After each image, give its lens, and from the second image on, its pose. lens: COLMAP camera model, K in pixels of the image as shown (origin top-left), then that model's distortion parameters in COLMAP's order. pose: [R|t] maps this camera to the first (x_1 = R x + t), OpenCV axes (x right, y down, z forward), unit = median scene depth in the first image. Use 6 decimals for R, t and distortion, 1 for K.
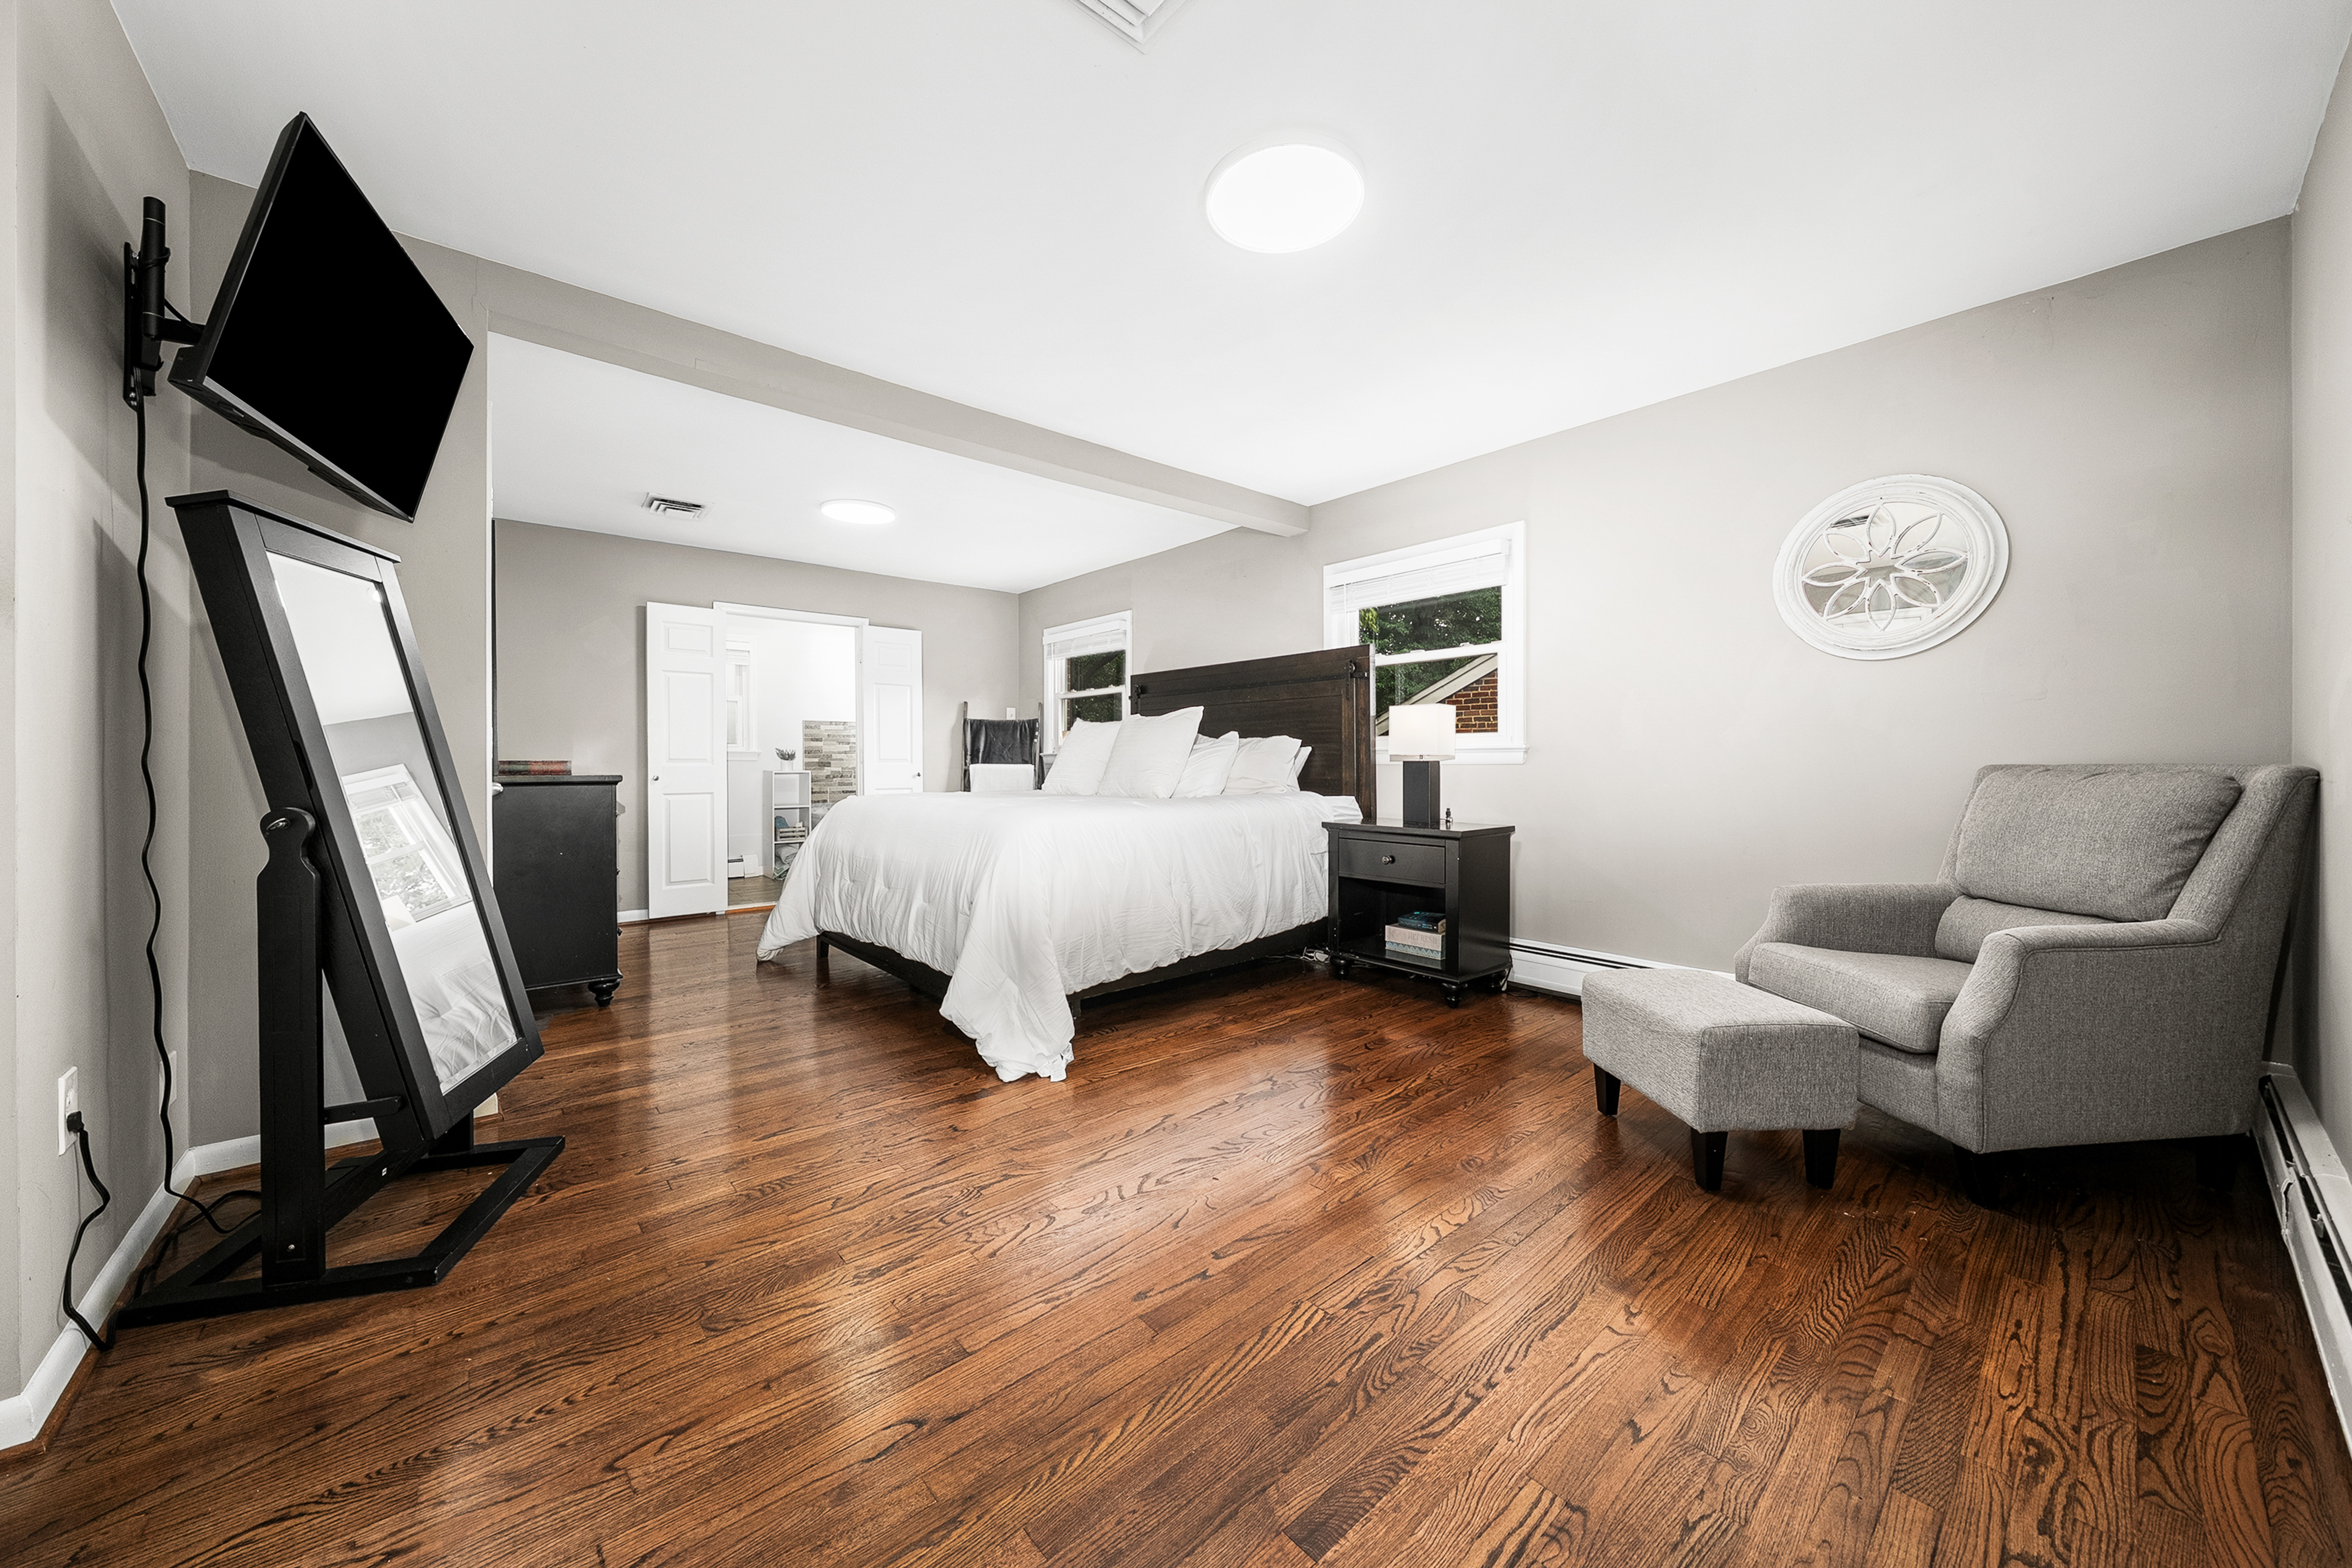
lens RADIAL K [[845.8, 0, 1181.0], [0, 845.8, 768.0], [0, 0, 1]] dist [-0.000107, -0.000112]
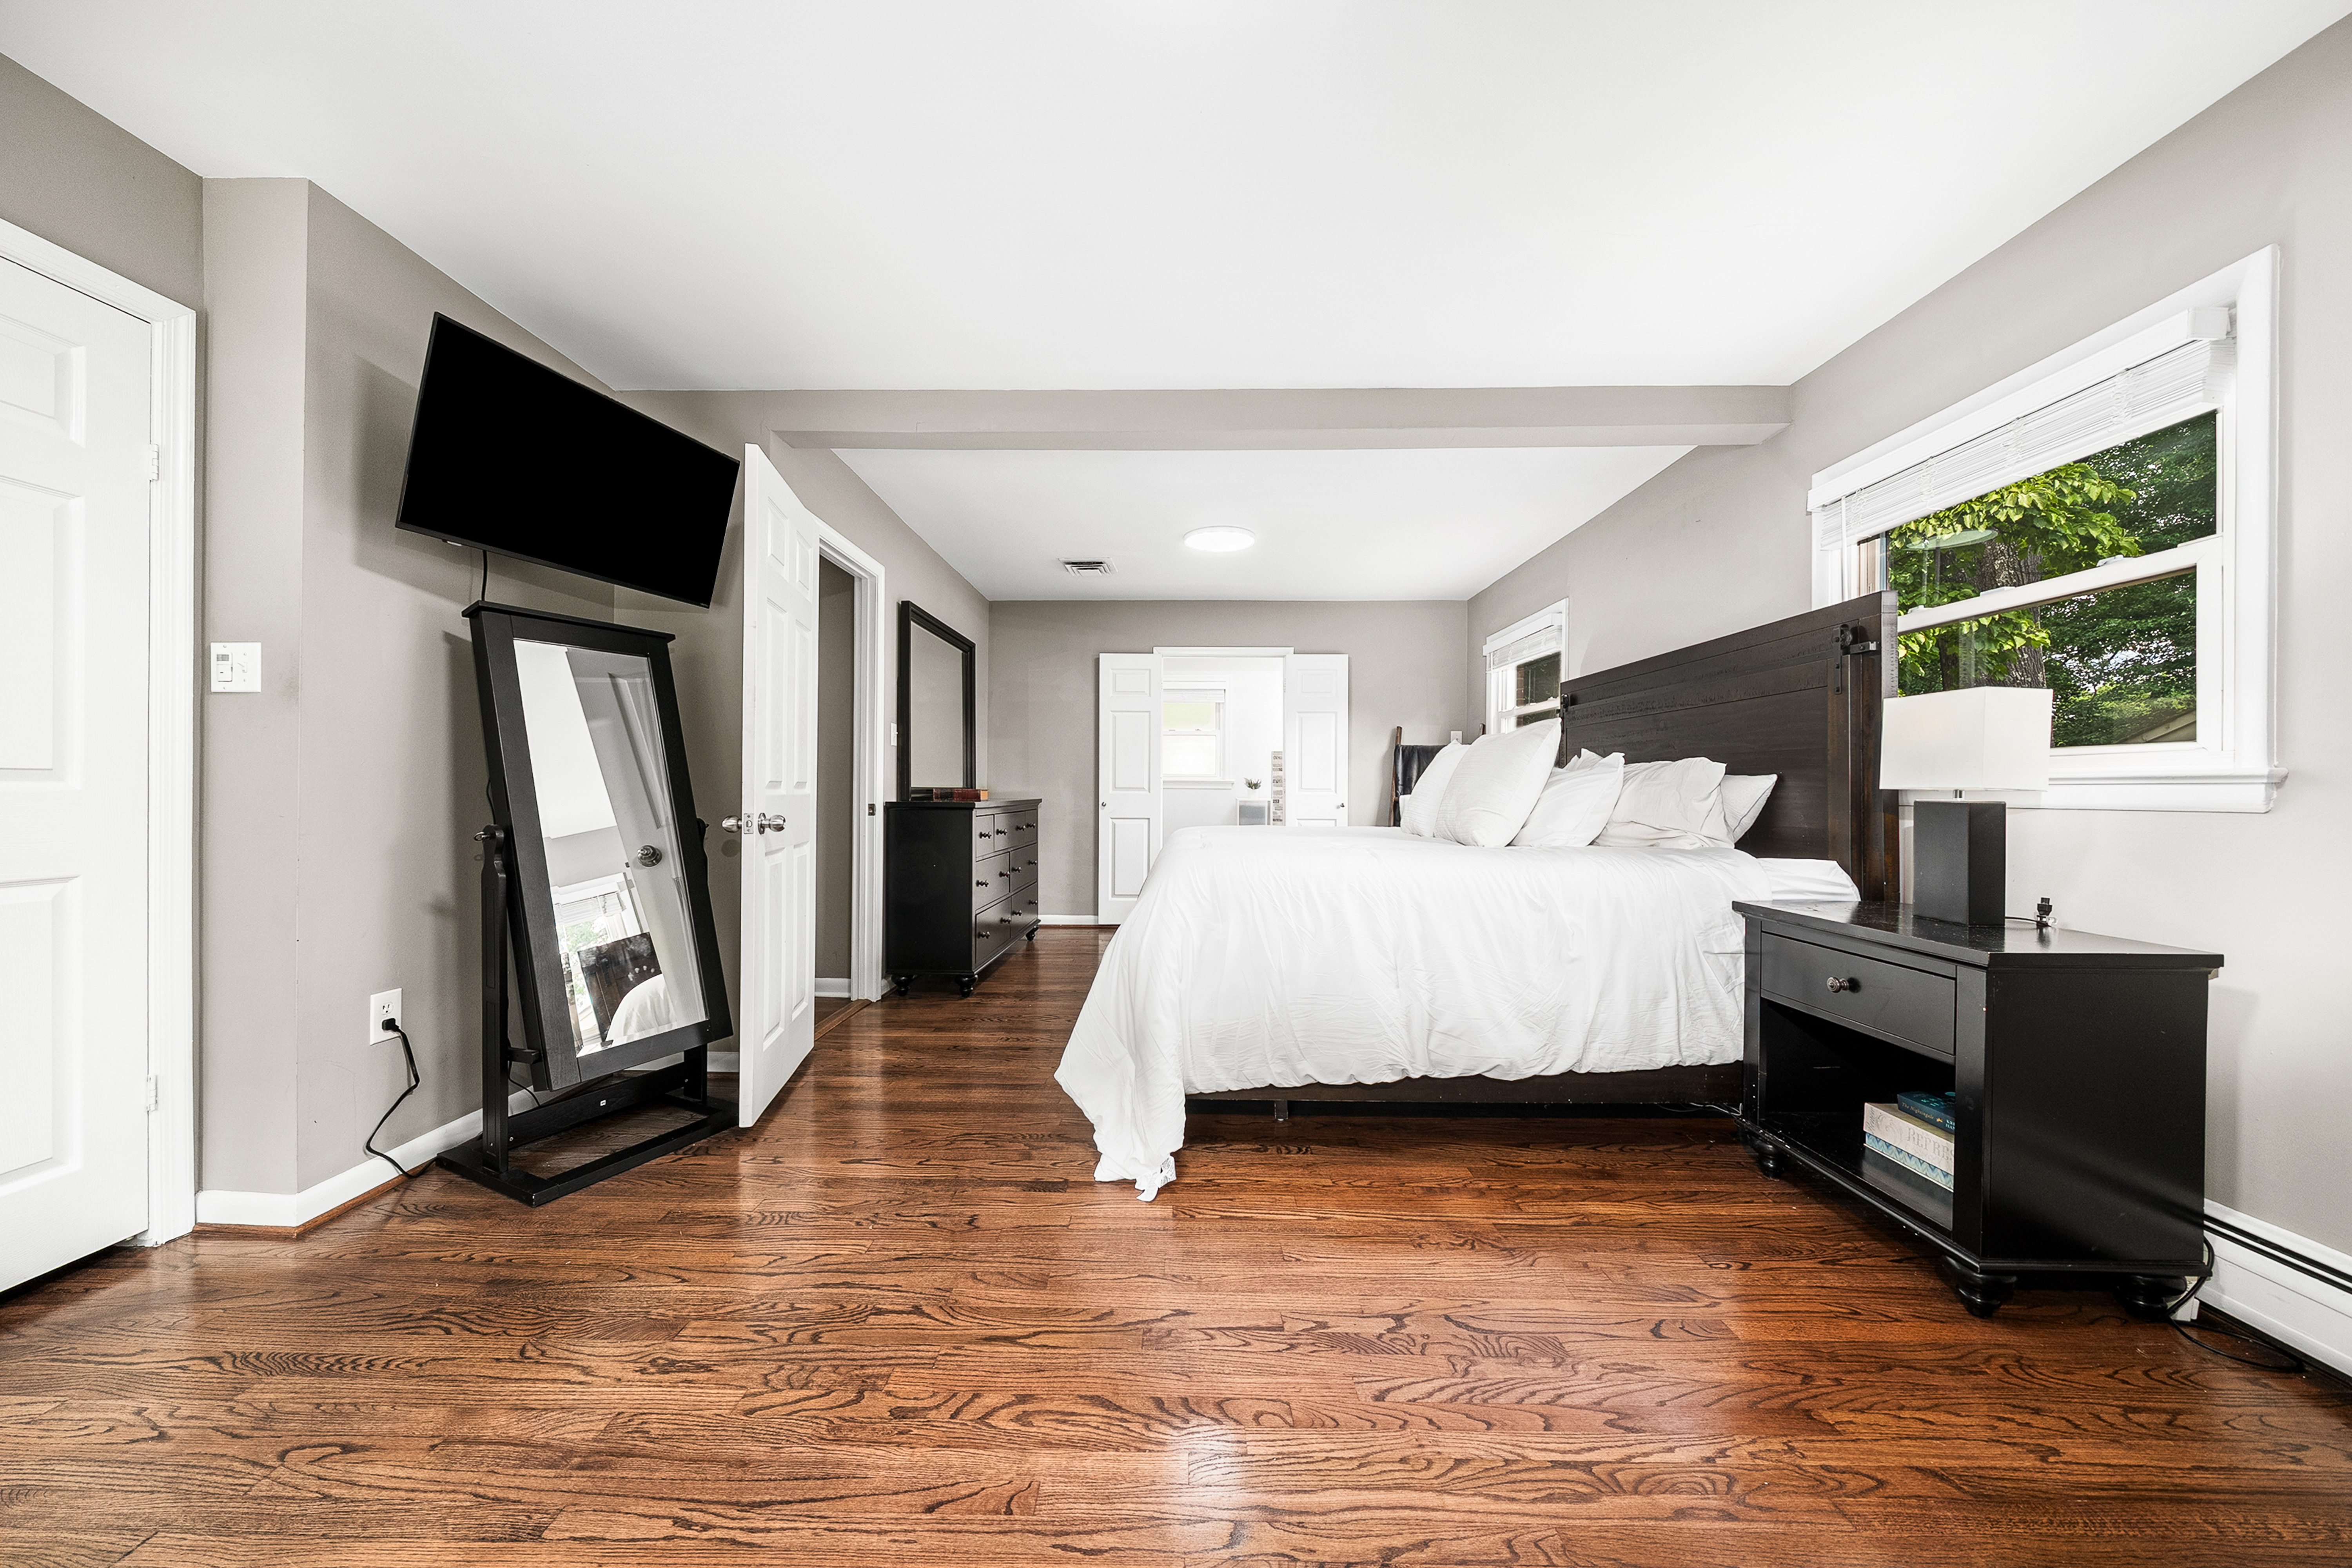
lens RADIAL K [[812.3, 0, 1177.0], [0, 812.3, 791.1], [0, 0, 1]] dist [-0.003717, -0.000119]
pose [[0.736826, 0.009144, -0.676021, 0.271422], [-0.012429, 0.999923, -0.000022, -0.009336], [0.675969, 0.008419, 0.736882, 0.321974]]
